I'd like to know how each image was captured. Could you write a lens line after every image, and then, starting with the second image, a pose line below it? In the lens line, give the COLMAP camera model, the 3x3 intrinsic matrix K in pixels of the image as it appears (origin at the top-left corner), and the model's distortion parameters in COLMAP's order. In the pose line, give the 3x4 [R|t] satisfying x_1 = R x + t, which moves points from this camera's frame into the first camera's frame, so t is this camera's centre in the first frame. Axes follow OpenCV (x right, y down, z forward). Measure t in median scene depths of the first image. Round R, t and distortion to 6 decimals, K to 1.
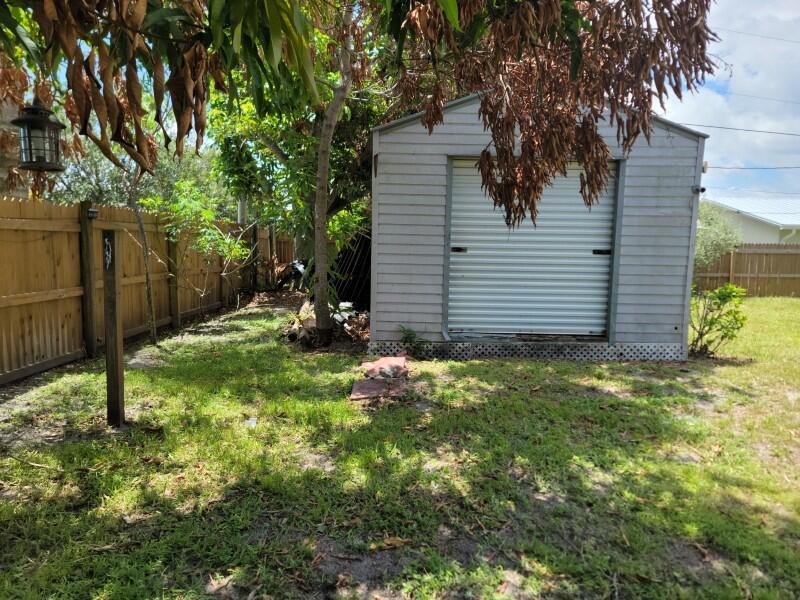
lens RADIAL K [[587.6, 0, 406.7], [0, 587.6, 304.7], [0, 0, 1]] dist [0.094770, -0.080342]
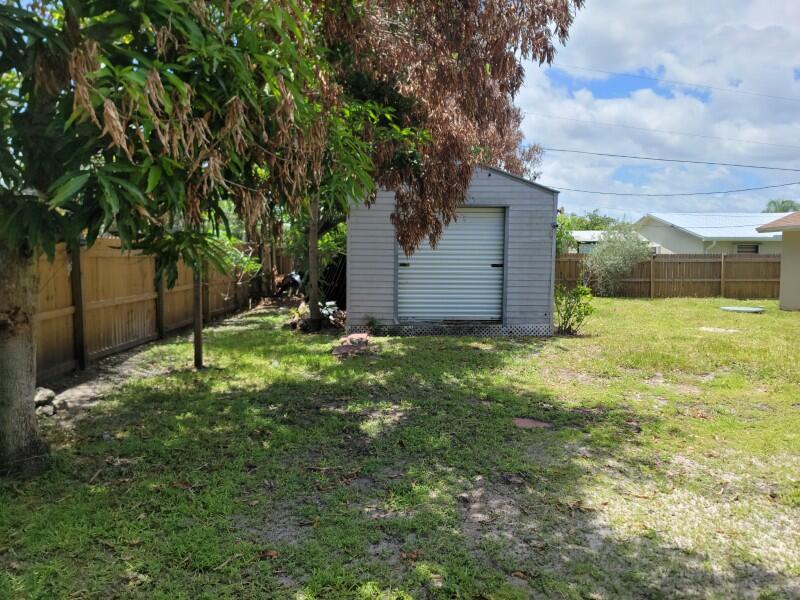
lens RADIAL K [[587.6, 0, 406.7], [0, 587.6, 304.7], [0, 0, 1]] dist [0.094770, -0.080342]
pose [[0.999852, -0.011776, 0.012552, 0.076462], [0.011959, 0.999821, -0.014672, 0.032535], [-0.012377, 0.014820, 0.999814, -0.527375]]
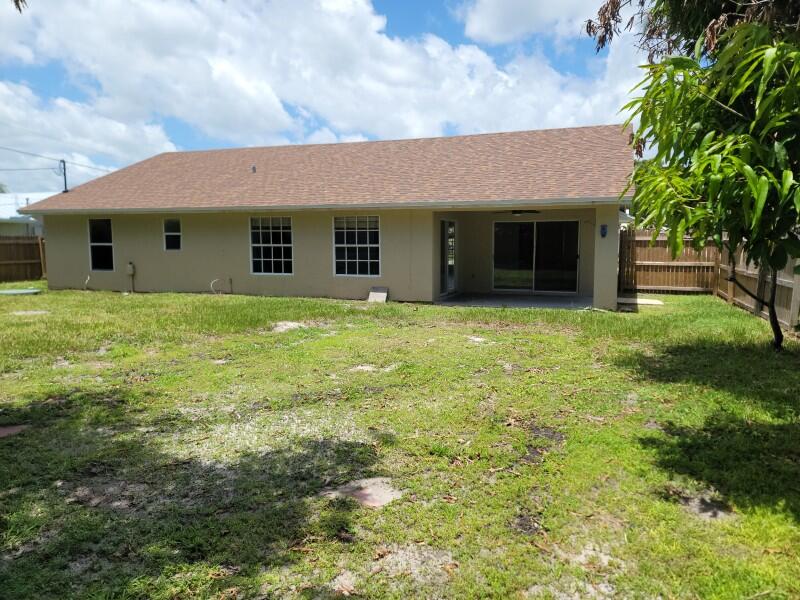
lens RADIAL K [[586.0, 0, 409.6], [0, 586.0, 294.1], [0, 0, 1]] dist [0.121089, -0.115923]
pose [[0.353097, -0.101496, 0.930065, -0.249601], [0.095293, 0.992830, 0.072168, 0.014432], [-0.930721, 0.063146, 0.360237, -0.440527]]
